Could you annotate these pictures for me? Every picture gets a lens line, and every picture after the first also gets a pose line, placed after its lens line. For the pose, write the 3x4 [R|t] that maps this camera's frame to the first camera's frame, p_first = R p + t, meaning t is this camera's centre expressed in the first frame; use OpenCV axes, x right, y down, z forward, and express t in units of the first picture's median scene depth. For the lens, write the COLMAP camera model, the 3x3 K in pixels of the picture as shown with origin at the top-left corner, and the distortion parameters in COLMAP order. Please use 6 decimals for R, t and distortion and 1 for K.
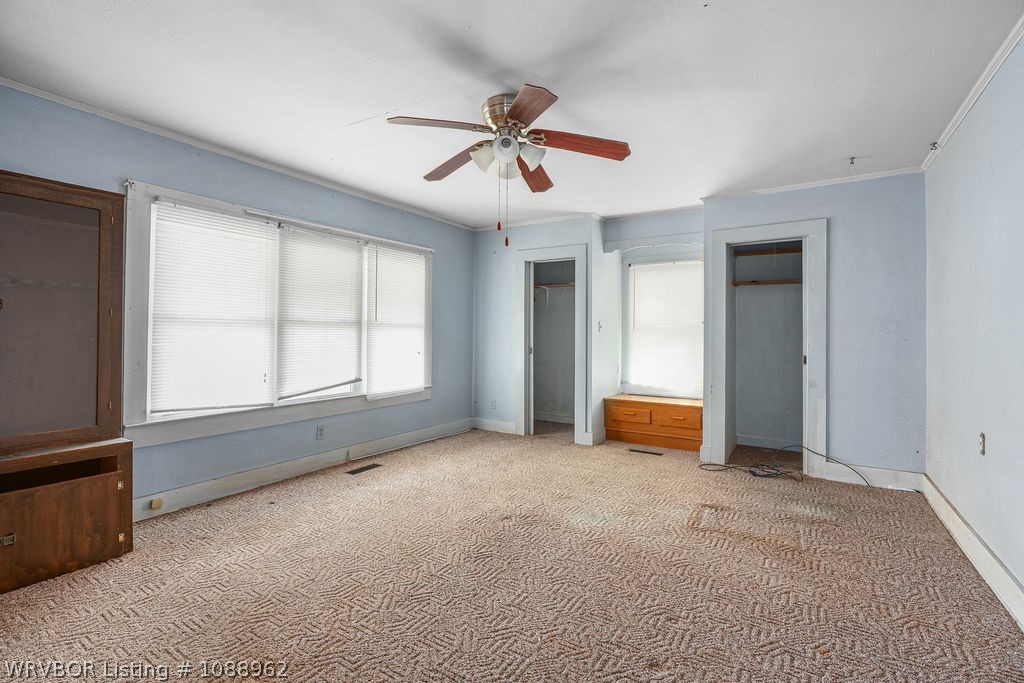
lens RADIAL K [[464.5, 0, 510.4], [0, 464.5, 320.9], [0, 0, 1]] dist [-0.014797, 0.000148]
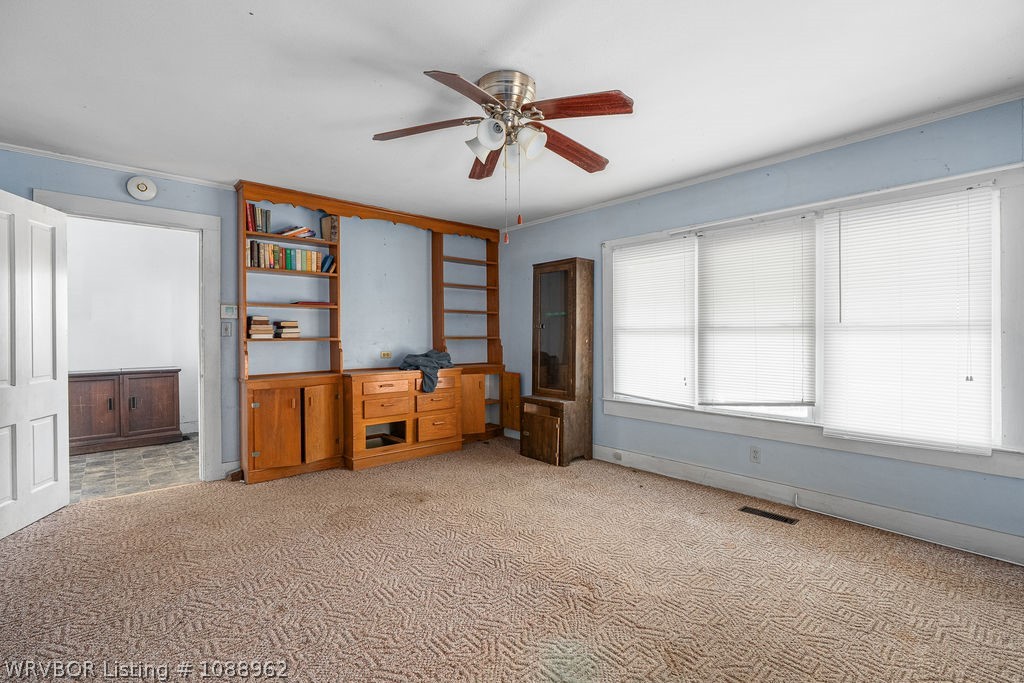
lens RADIAL K [[461.9, 0, 511.9], [0, 461.9, 333.2], [0, 0, 1]] dist [-0.006623, 0.001003]
pose [[-0.284891, -0.012025, -0.958484, 0.612254], [0.024433, 0.999505, -0.019802, 0.022030], [0.958248, -0.029060, -0.284456, 0.909721]]
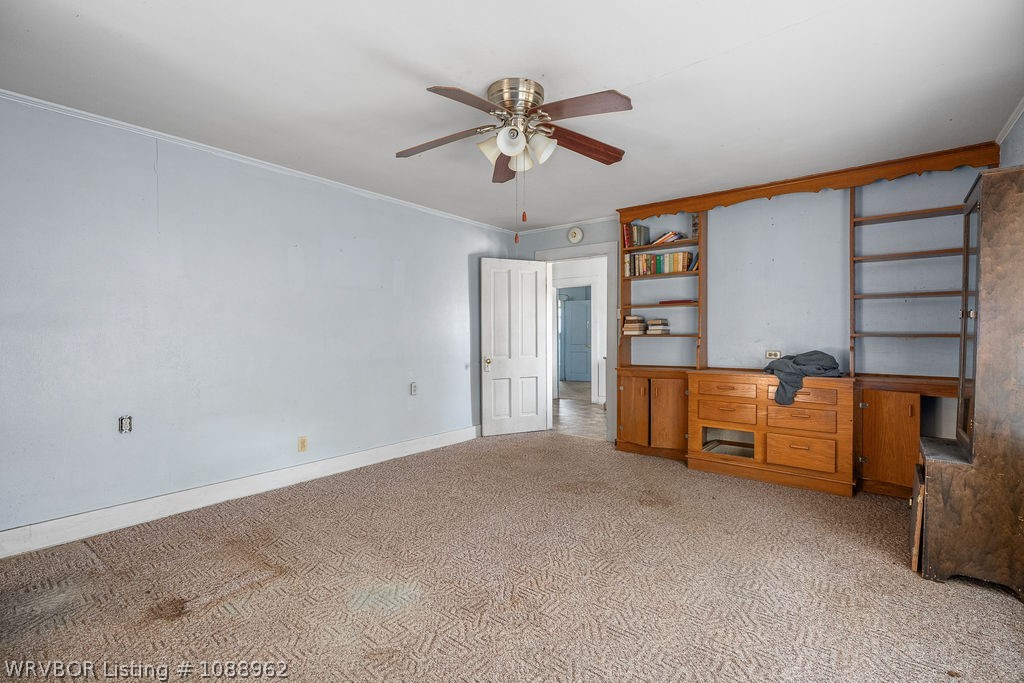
lens RADIAL K [[461.9, 0, 511.9], [0, 461.9, 333.2], [0, 0, 1]] dist [-0.006623, 0.001003]
pose [[-0.993610, -0.006297, 0.112690, -0.075109], [-0.009185, 0.999642, -0.025121, 0.030900], [-0.112492, -0.025996, -0.993313, 1.387878]]
